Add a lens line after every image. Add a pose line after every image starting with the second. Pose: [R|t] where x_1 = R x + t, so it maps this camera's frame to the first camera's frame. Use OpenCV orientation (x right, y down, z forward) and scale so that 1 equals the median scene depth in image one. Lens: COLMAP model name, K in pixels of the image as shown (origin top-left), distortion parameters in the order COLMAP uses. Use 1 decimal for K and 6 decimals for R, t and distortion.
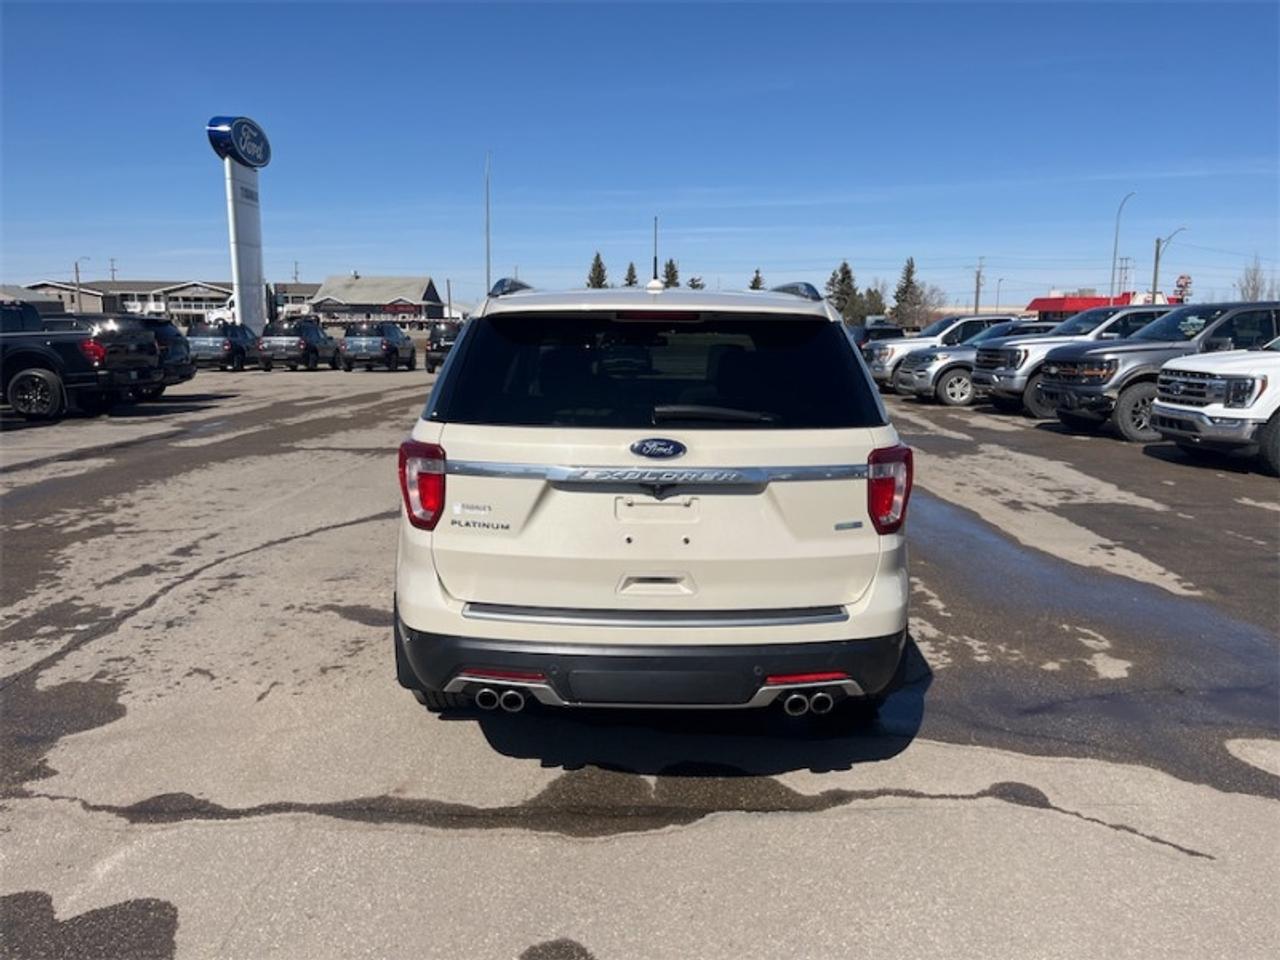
lens RADIAL K [[967.2, 0, 644.6], [0, 967.2, 484.3], [0, 0, 1]] dist [0.066603, -0.080040]
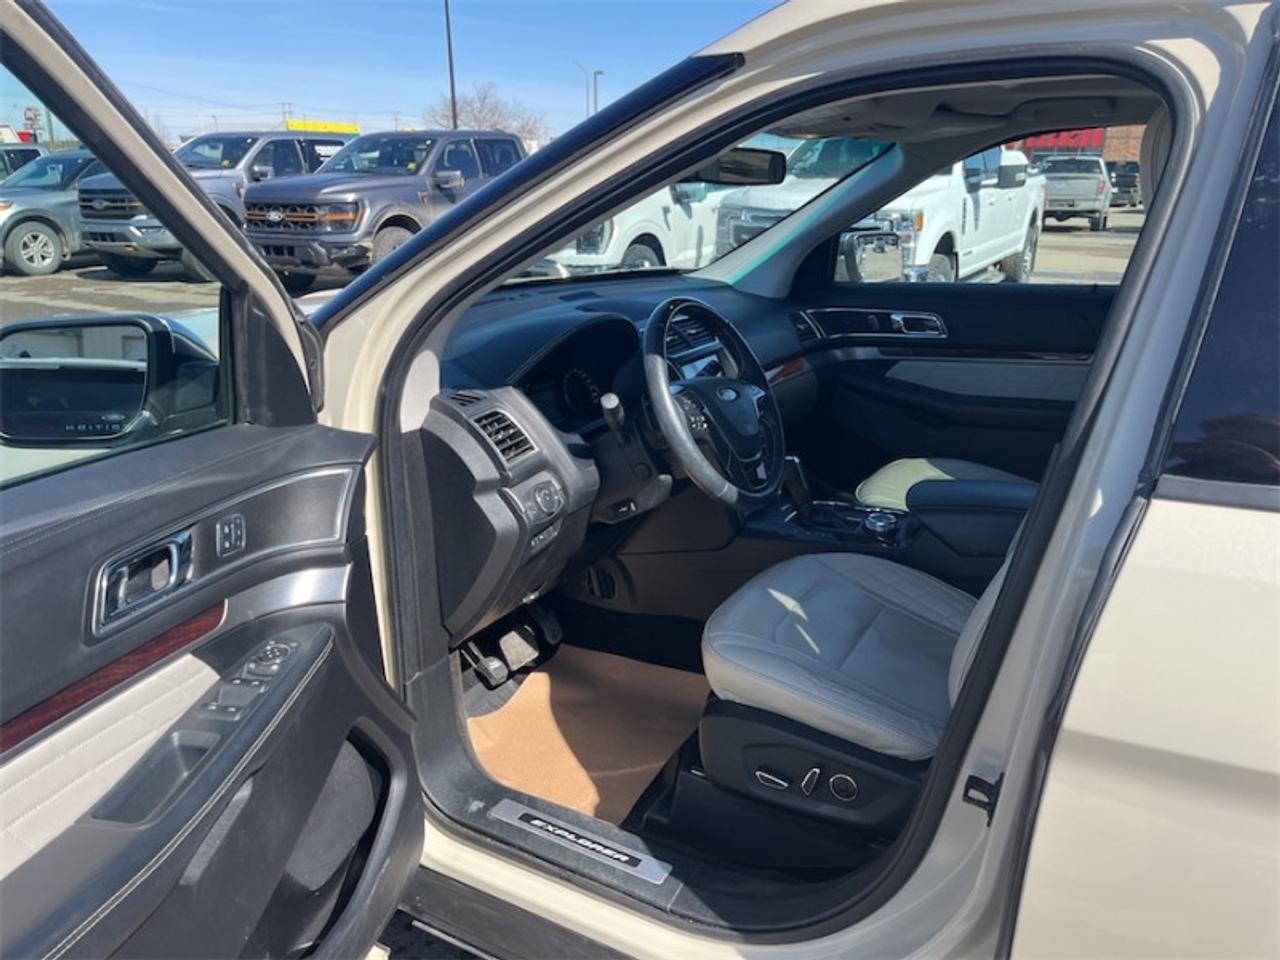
lens RADIAL K [[967.2, 0, 688.2], [0, 967.2, 497.5], [0, 0, 1]] dist [0.066603, -0.080040]
pose [[0.474962, -0.287228, 0.831812, -0.333901], [0.142229, 0.957862, 0.249542, -0.134403], [-0.868437, -0.000215, 0.495800, 0.892632]]
